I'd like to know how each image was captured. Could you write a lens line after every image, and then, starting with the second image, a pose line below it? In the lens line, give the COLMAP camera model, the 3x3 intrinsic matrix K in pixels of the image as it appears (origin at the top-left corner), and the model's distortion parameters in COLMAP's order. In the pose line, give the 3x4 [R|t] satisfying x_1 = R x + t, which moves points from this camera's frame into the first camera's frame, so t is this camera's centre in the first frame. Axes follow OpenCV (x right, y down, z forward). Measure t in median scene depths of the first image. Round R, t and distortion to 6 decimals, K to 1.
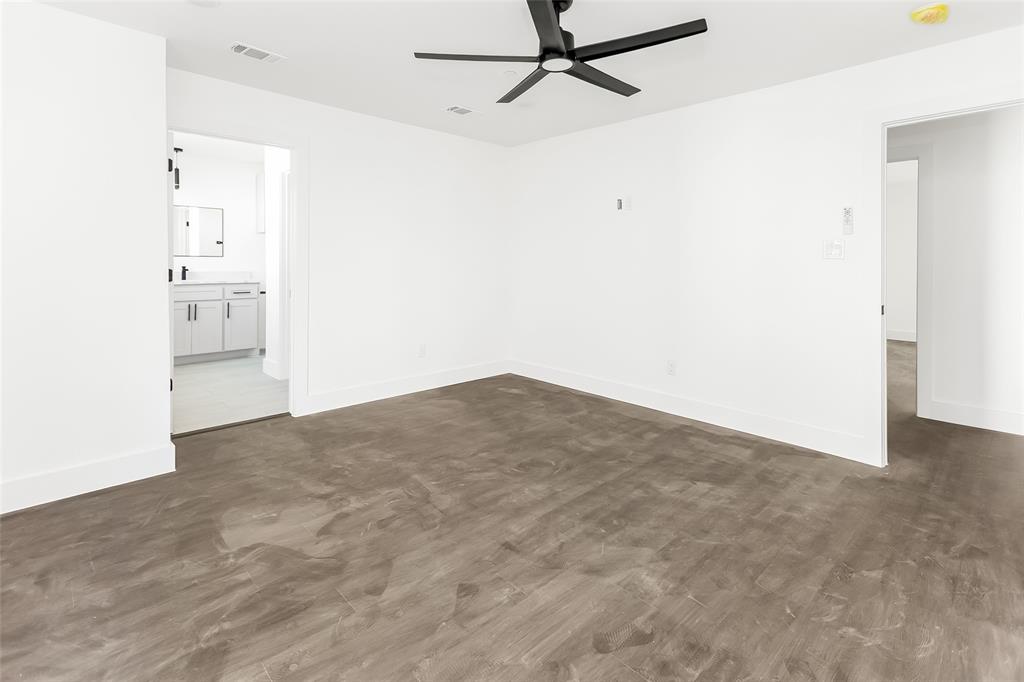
lens RADIAL K [[471.8, 0, 513.2], [0, 471.8, 318.8], [0, 0, 1]] dist [0.009580, -0.000247]
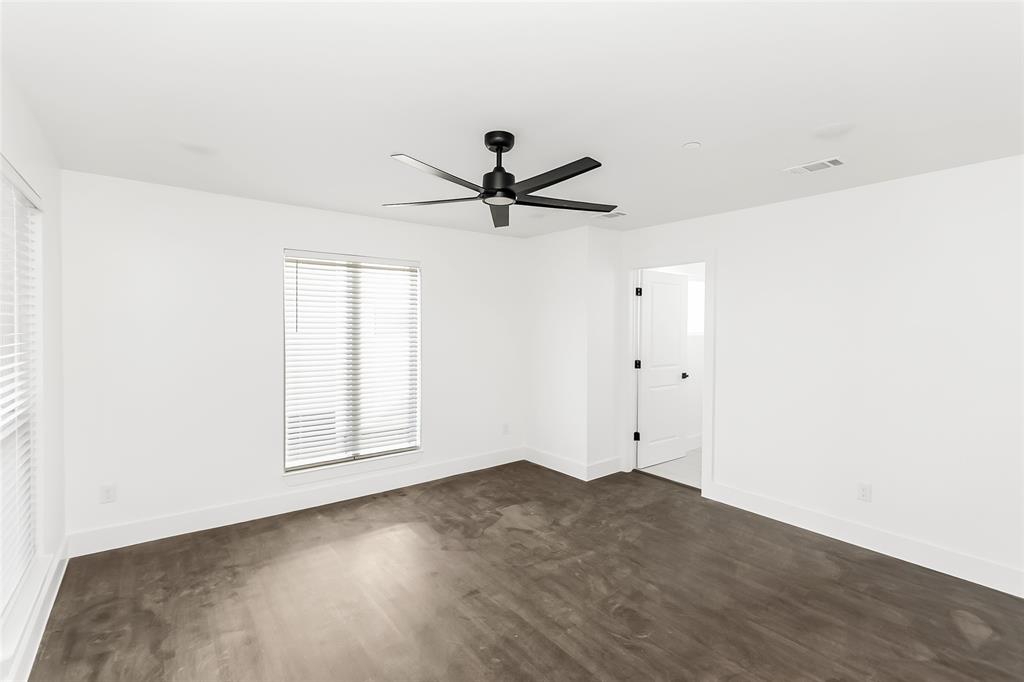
lens RADIAL K [[482.7, 0, 512.0], [0, 482.7, 341.0], [0, 0, 1]] dist [-0.000153, -0.000076]
pose [[-0.112520, 0.022249, -0.993400, 1.113240], [-0.125324, 0.991448, 0.036400, -0.212874], [0.985715, 0.128592, -0.108769, 1.048665]]
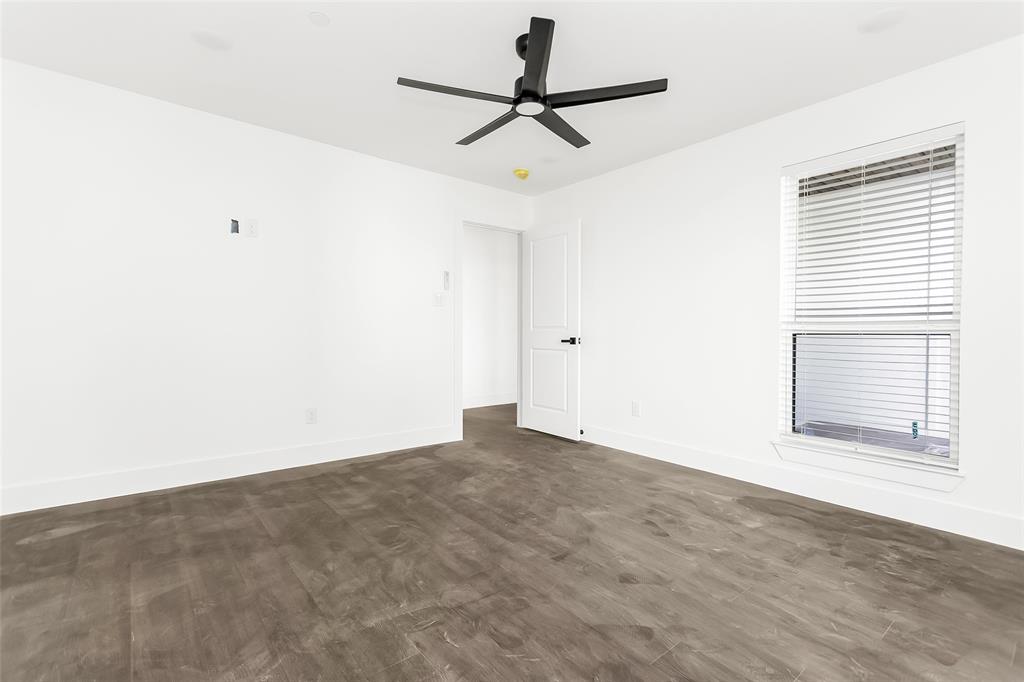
lens RADIAL K [[471.8, 0, 513.2], [0, 471.8, 318.8], [0, 0, 1]] dist [0.009580, -0.000247]
pose [[0.076627, 0.022246, 0.996812, -0.961931], [0.112539, 0.993169, -0.030816, -0.014817], [-0.990688, 0.114541, 0.073600, 0.876725]]
